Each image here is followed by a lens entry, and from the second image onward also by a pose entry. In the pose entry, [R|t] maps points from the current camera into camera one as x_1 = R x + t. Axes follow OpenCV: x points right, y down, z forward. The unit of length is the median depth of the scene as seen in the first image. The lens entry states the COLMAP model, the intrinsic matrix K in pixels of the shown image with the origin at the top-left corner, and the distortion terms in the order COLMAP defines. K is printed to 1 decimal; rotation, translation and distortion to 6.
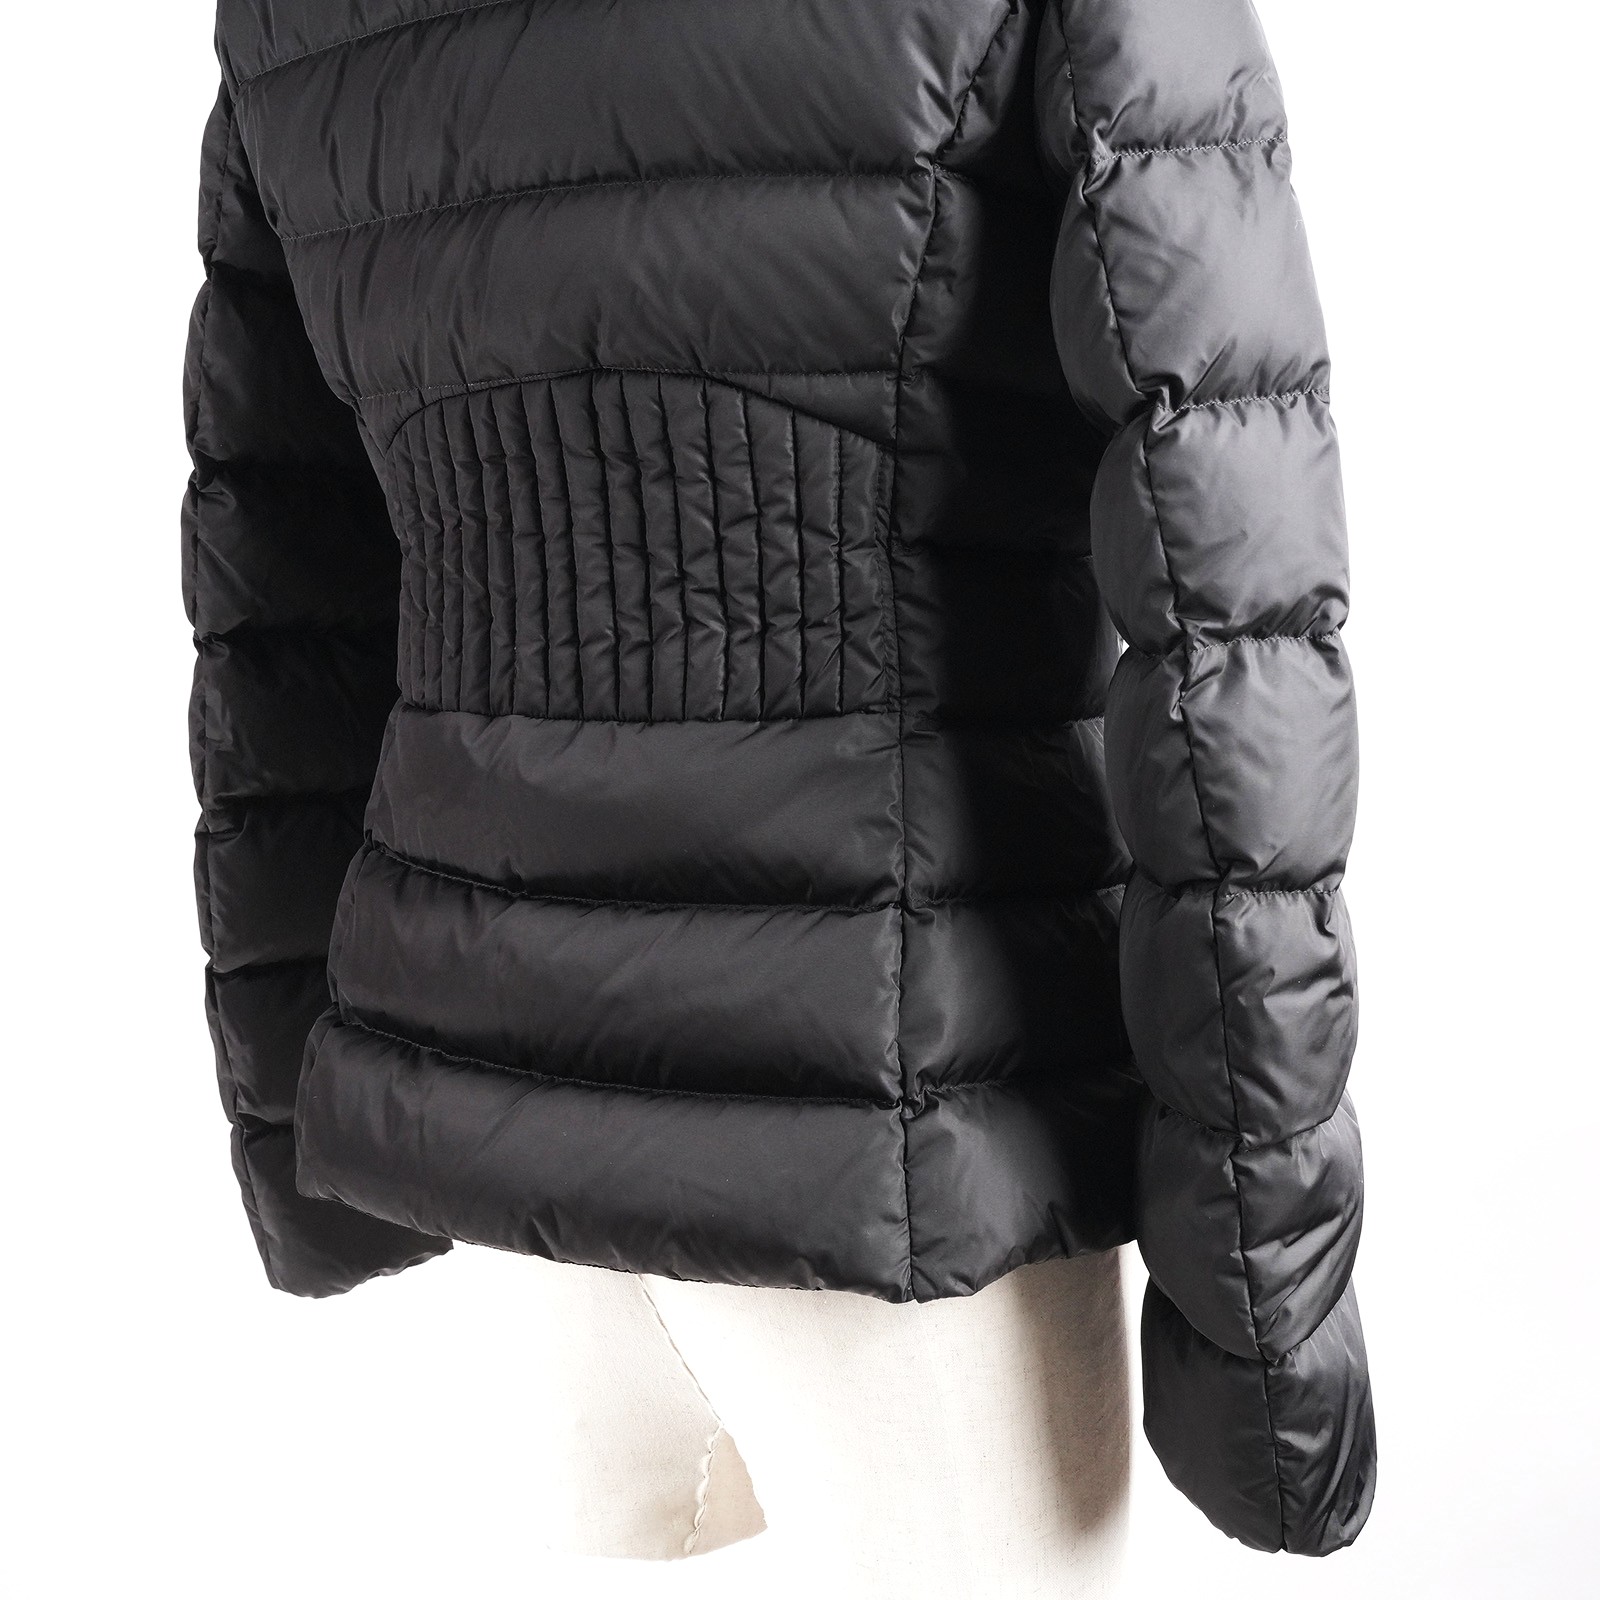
lens RADIAL K [[2388.0, 0, 796.0], [0, 2388.0, 803.2], [0, 0, 1]] dist [0.012798, 0.000000]
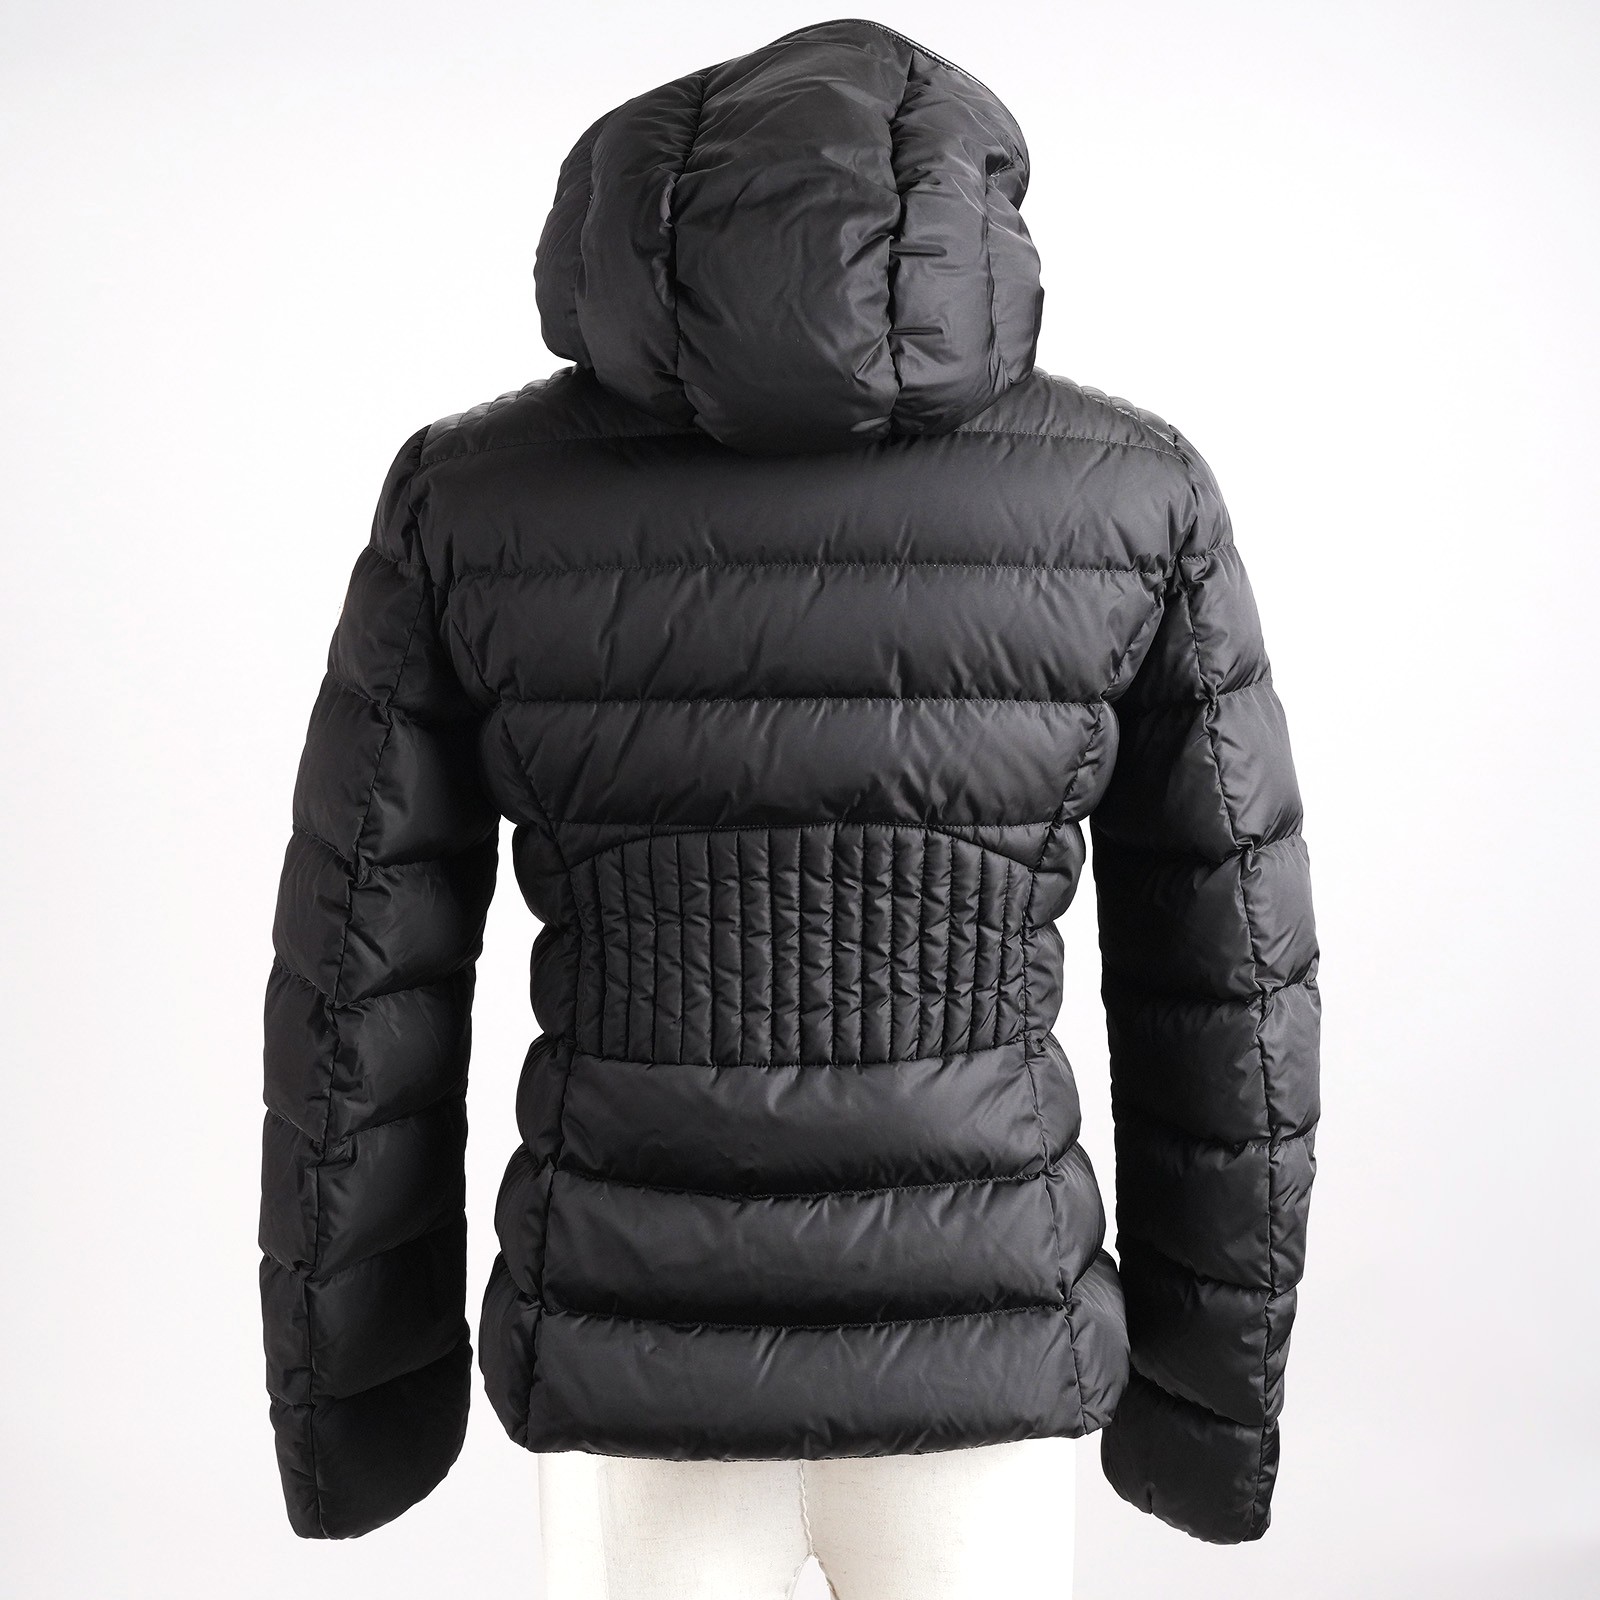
lens RADIAL K [[2388.0, 0, 803.8], [0, 2388.0, 791.2], [0, 0, 1]] dist [0.012798, 0.000000]
pose [[0.805206, -0.065188, 0.589401, -0.941901], [0.054000, 0.997870, 0.036593, -0.257022], [-0.590531, 0.002362, 0.807012, -0.113025]]
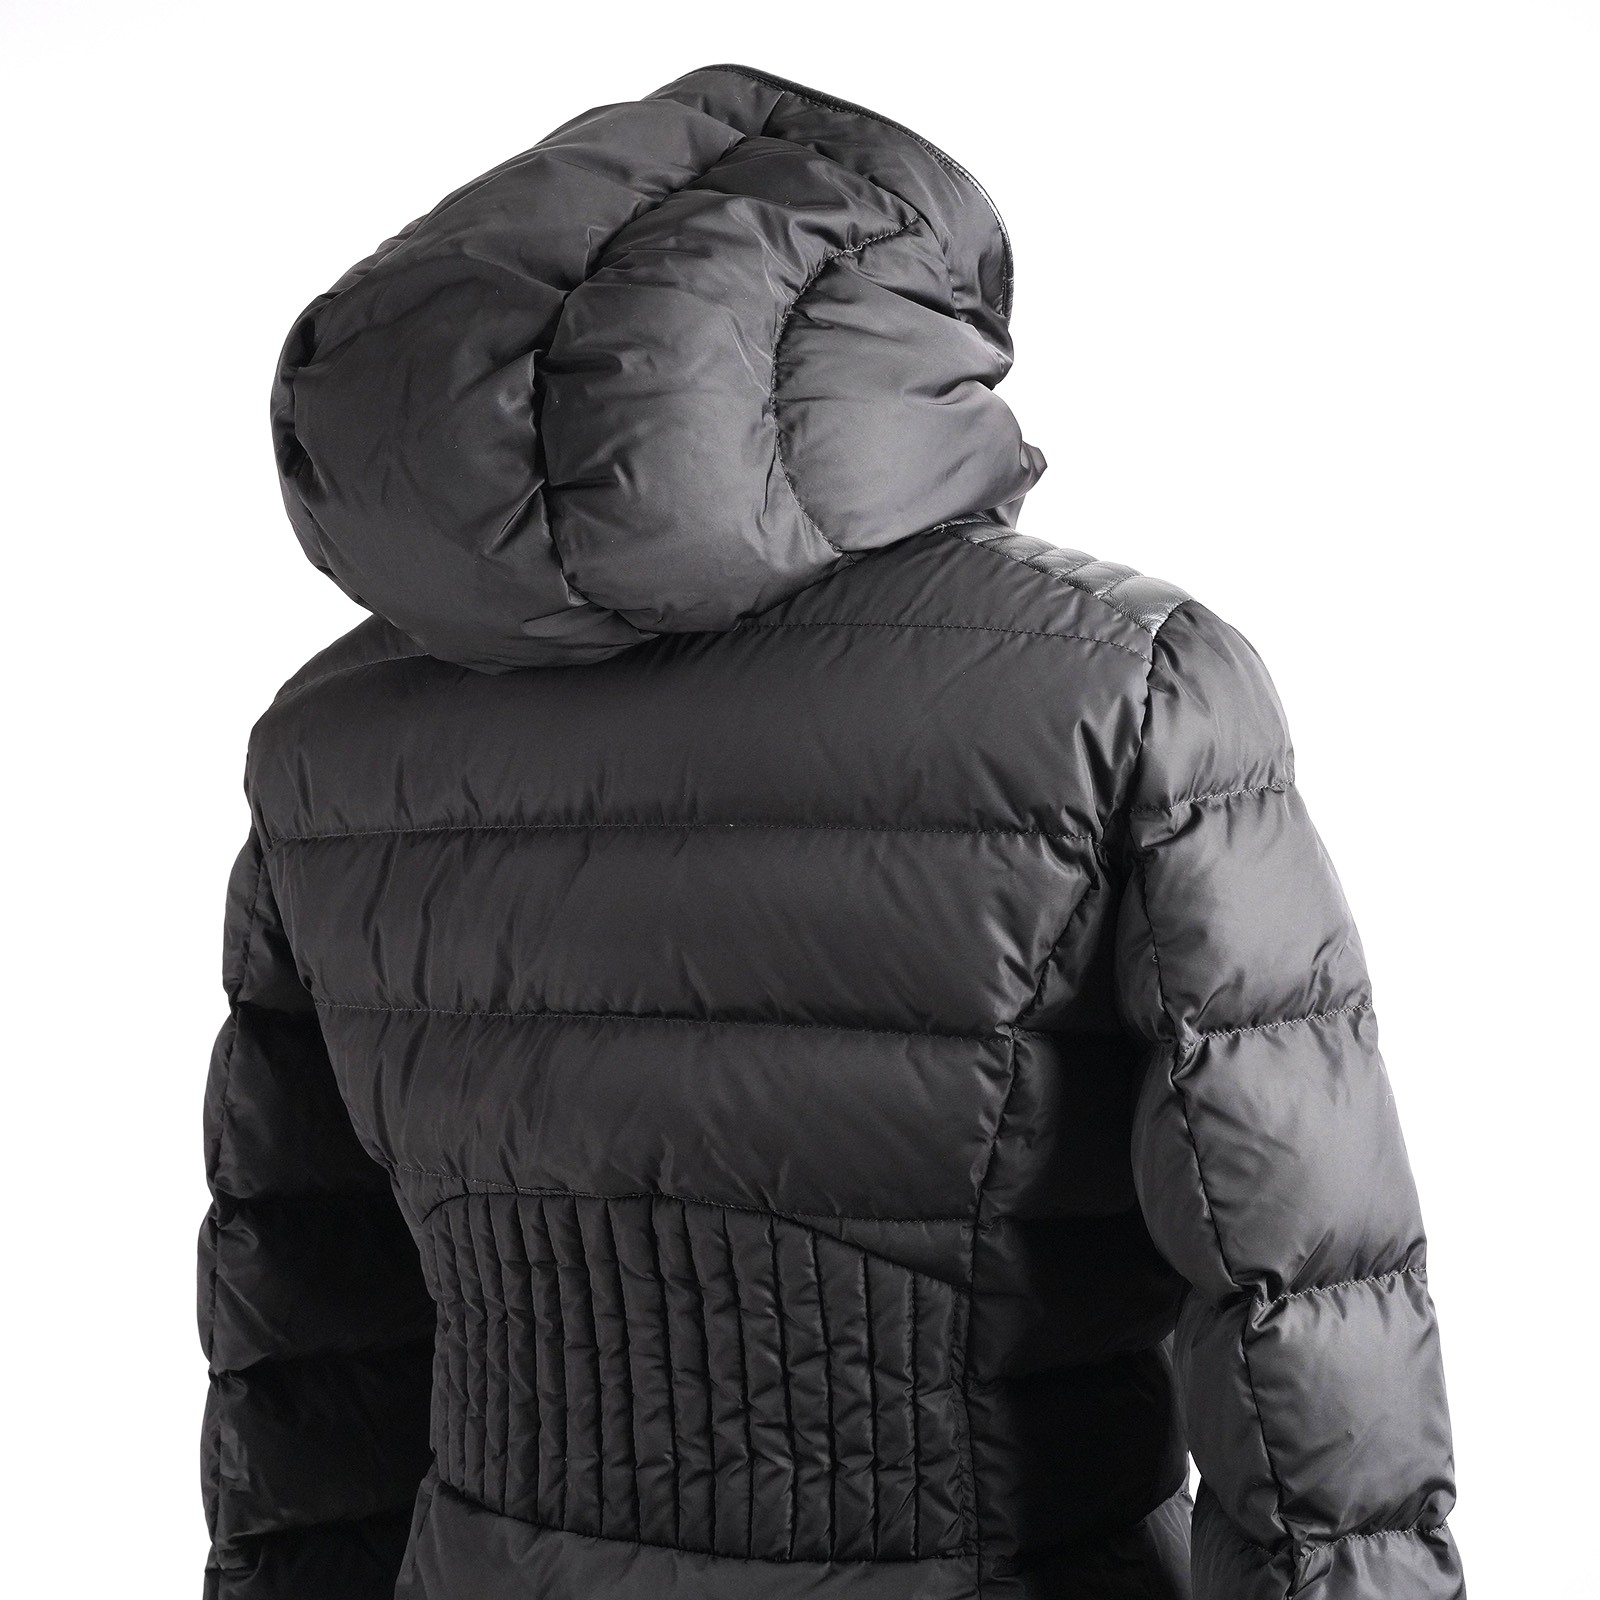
lens RADIAL K [[2388.0, 0, 808.9], [0, 2388.0, 812.2], [0, 0, 1]] dist [0.012798, 0.000000]
pose [[0.999193, -0.010584, 0.038757, -0.059015], [0.014278, 0.995250, -0.096304, -0.247142], [-0.037554, 0.096779, 0.994597, 0.021707]]
